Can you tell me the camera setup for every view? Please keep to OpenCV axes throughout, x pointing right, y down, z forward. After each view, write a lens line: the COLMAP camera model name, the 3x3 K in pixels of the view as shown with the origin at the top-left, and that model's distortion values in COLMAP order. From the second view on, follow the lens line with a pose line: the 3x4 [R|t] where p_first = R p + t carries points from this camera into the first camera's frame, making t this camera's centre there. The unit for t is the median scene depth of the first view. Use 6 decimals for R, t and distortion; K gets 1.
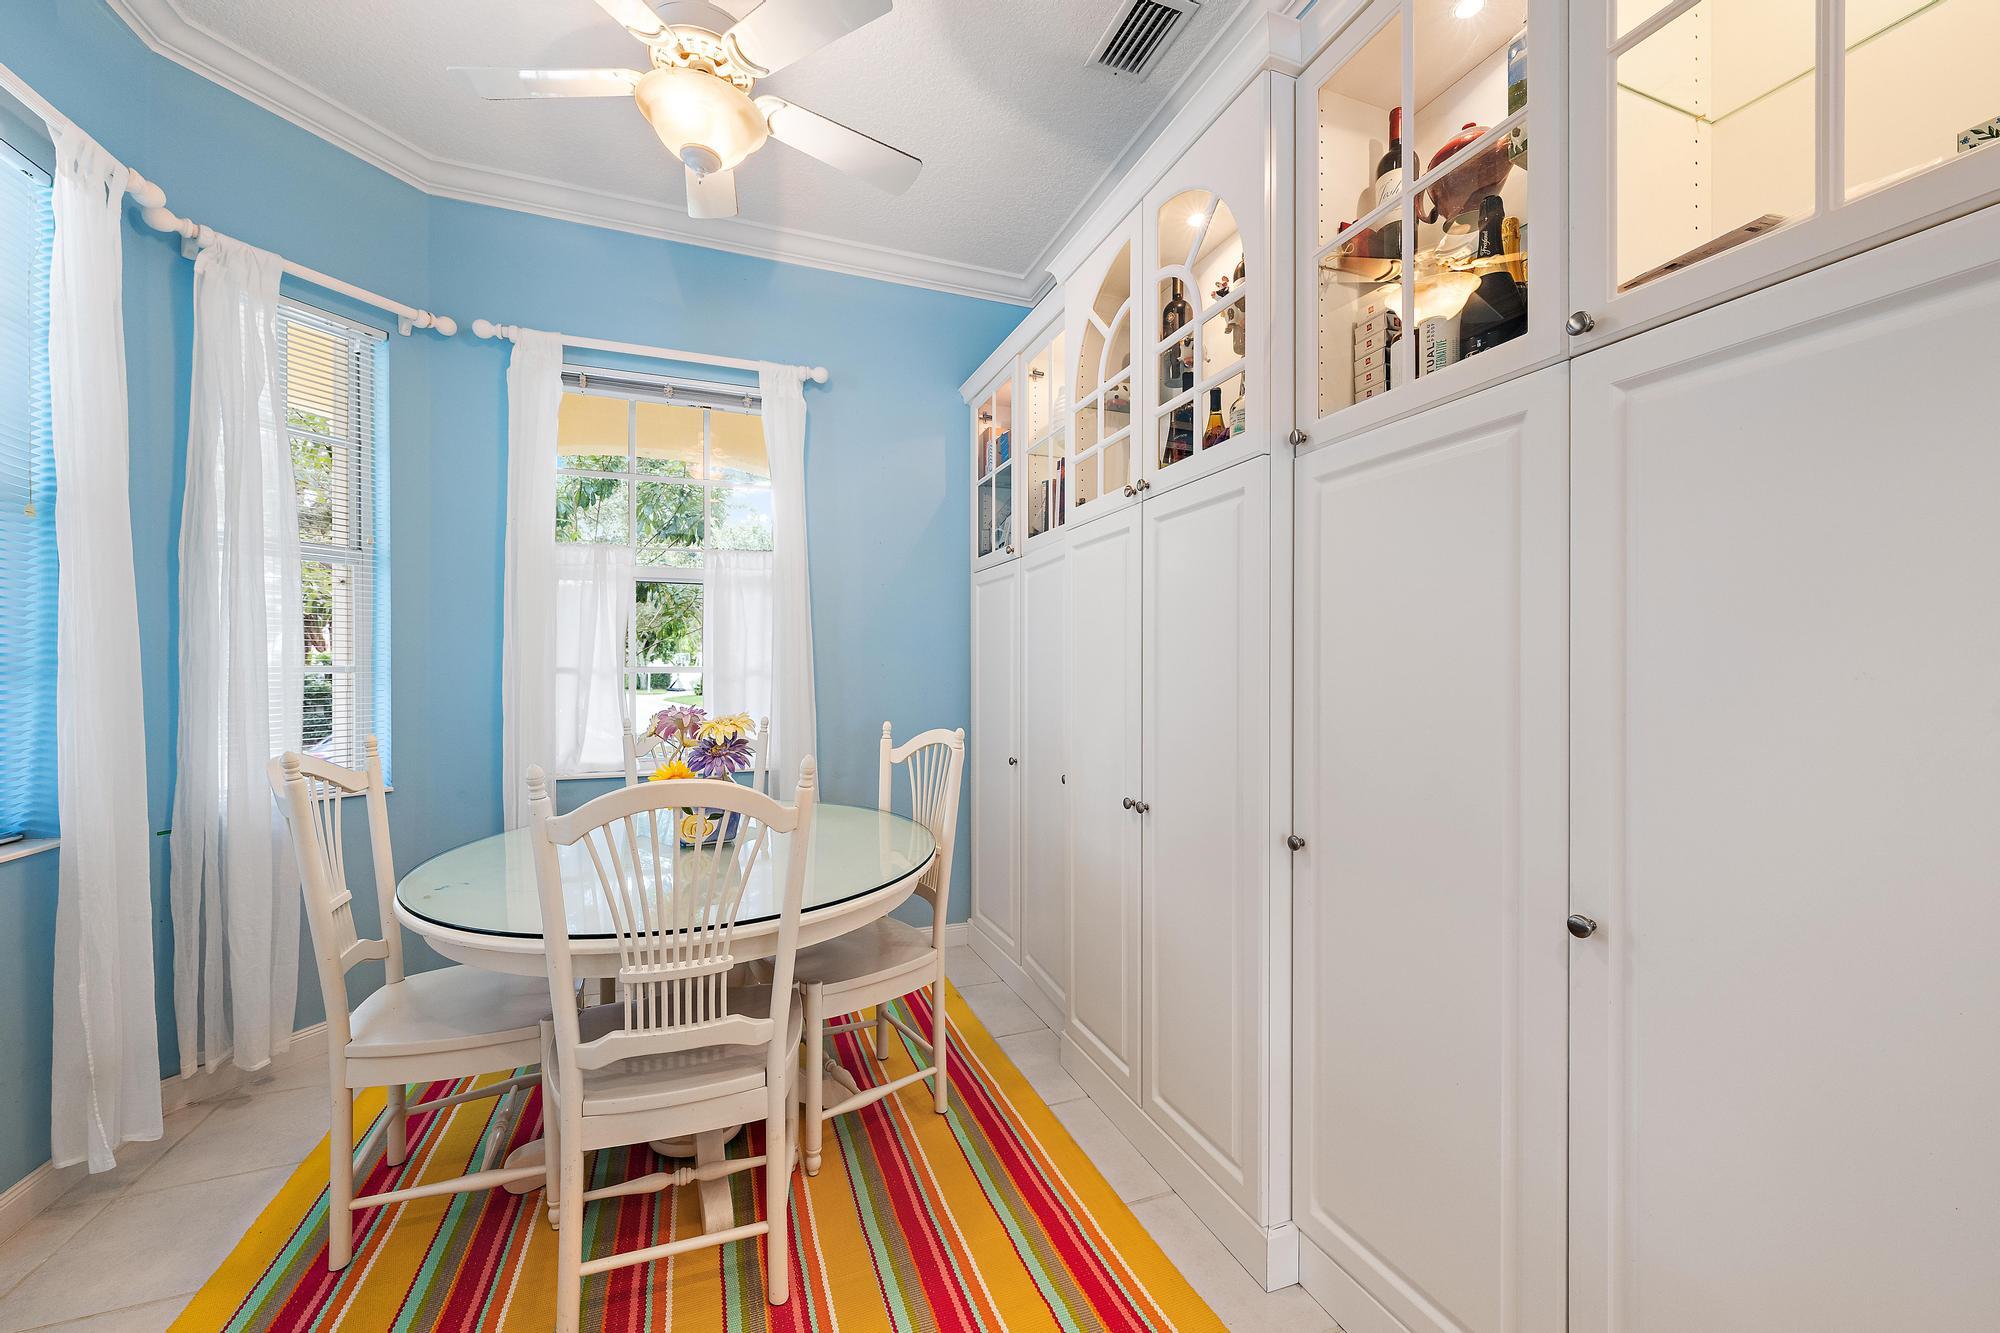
lens RADIAL K [[789.2, 0, 1003.7], [0, 789.2, 670.3], [0, 0, 1]] dist [-0.000417, -0.000496]
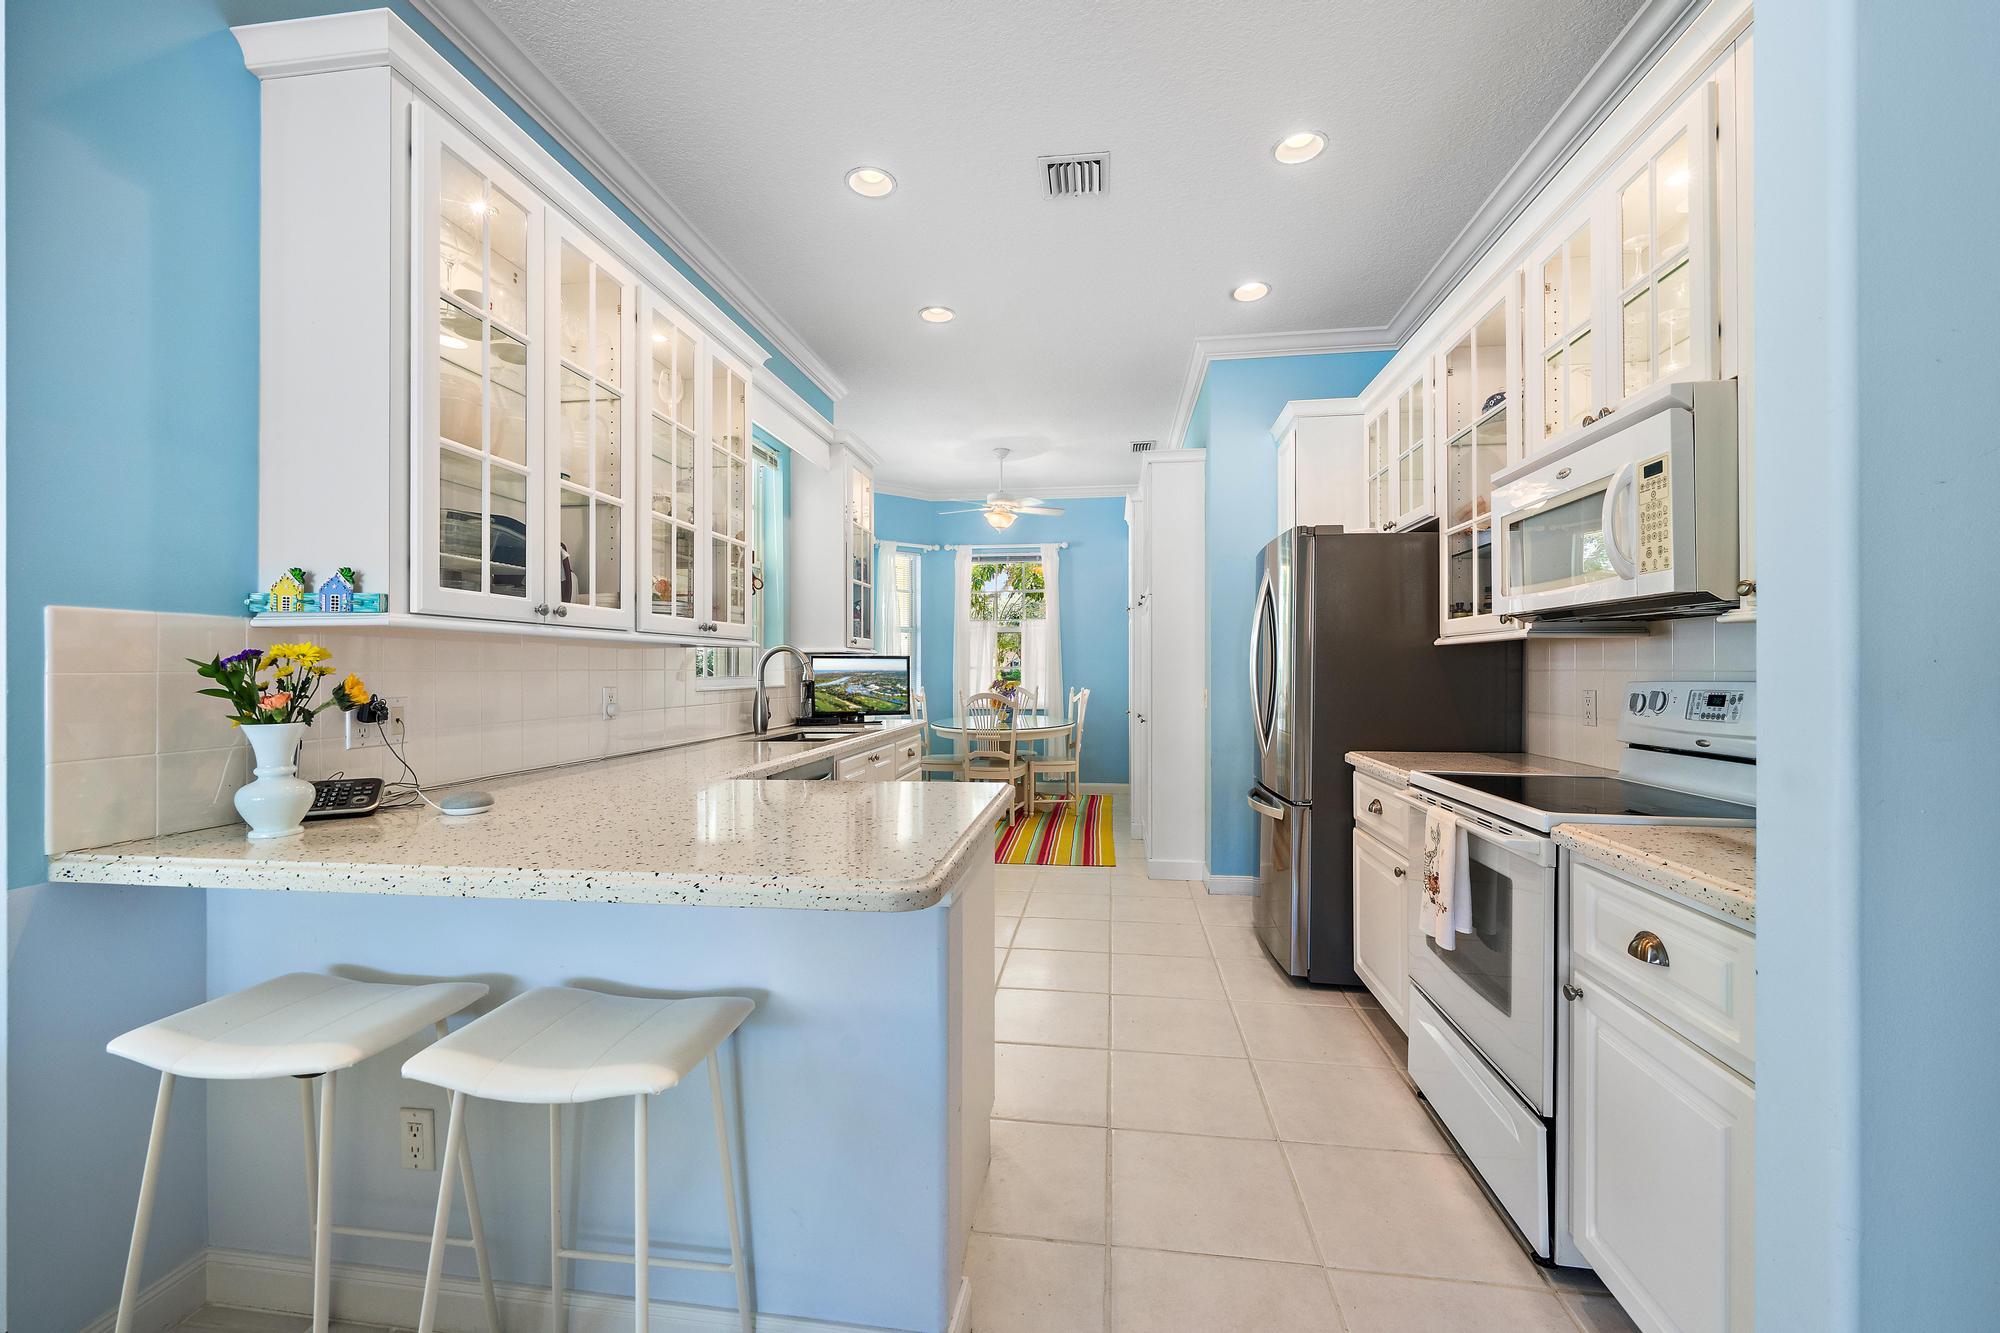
lens RADIAL K [[778.8, 0, 1000.0], [0, 778.8, 666.5], [0, 0, 1]] dist [0.000378, -0.000012]
pose [[0.875131, -0.002535, -0.483879, 0.863962], [0.000117, 0.999987, -0.005027, 0.007735], [0.483886, 0.004343, 0.875120, -1.363118]]
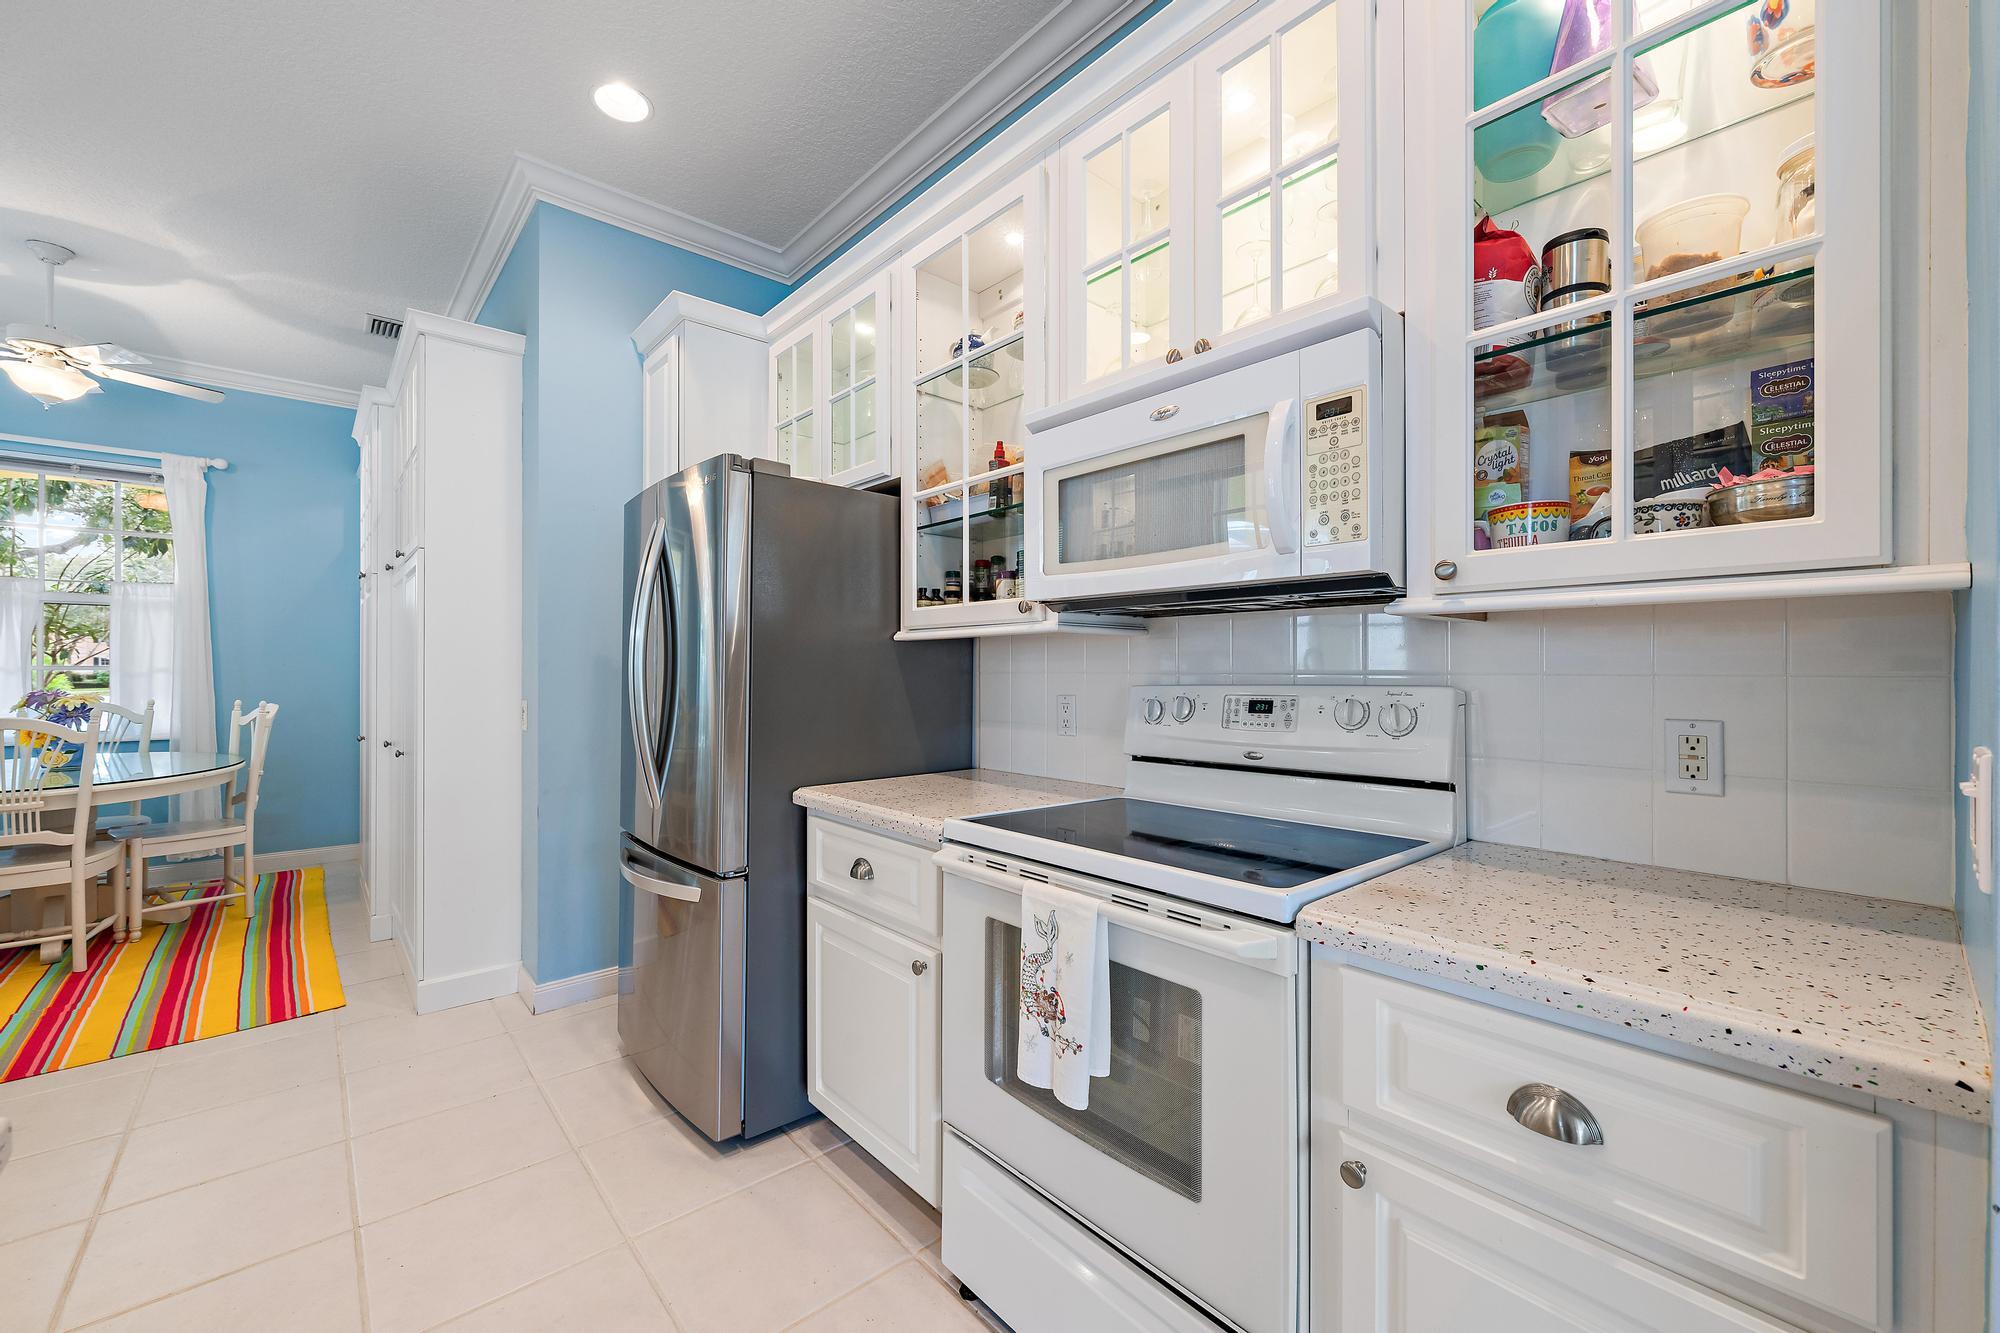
lens RADIAL K [[789.2, 0, 1003.7], [0, 789.2, 670.3], [0, 0, 1]] dist [-0.000417, -0.000496]
pose [[0.934194, 0.000656, 0.356766, 0.688368], [0.000037, 0.999998, -0.001936, 0.006984], [-0.356767, 0.001821, 0.934192, -0.995804]]
